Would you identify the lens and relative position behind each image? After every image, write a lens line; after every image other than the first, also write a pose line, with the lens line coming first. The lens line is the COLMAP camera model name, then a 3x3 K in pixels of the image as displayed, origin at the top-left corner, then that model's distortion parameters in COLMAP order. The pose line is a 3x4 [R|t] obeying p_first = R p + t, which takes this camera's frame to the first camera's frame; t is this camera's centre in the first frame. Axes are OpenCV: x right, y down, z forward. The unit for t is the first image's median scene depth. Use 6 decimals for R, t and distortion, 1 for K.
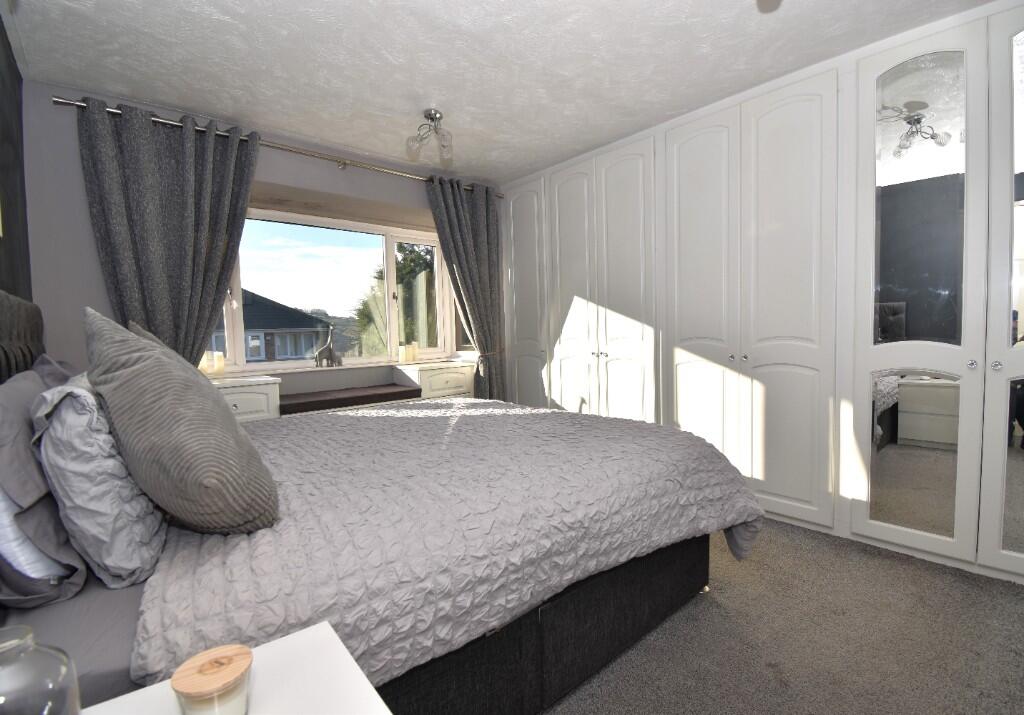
lens RADIAL K [[461.9, 0, 512.0], [0, 461.9, 357.5], [0, 0, 1]] dist [-0.000941, -0.000333]
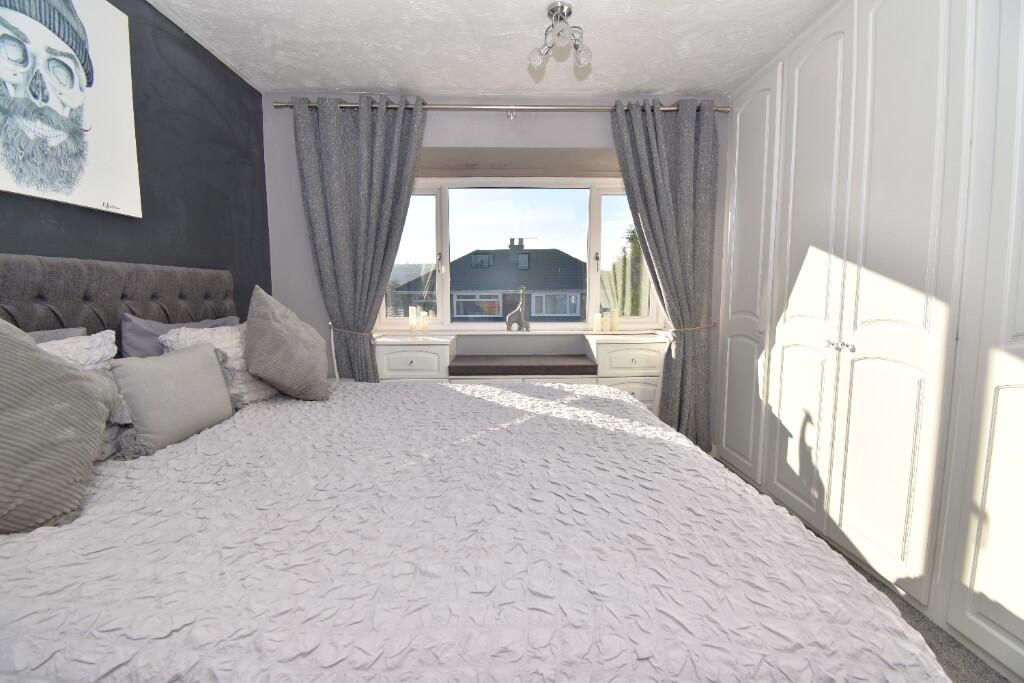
lens RADIAL K [[439.0, 0, 512.0], [0, 439.0, 341.5], [0, 0, 1]] dist [0.009737, -0.000040]
pose [[0.780212, 0.087539, -0.619360, 0.200342], [-0.053327, 0.995863, 0.073576, -0.029803], [0.623238, -0.024376, 0.781652, 0.290700]]
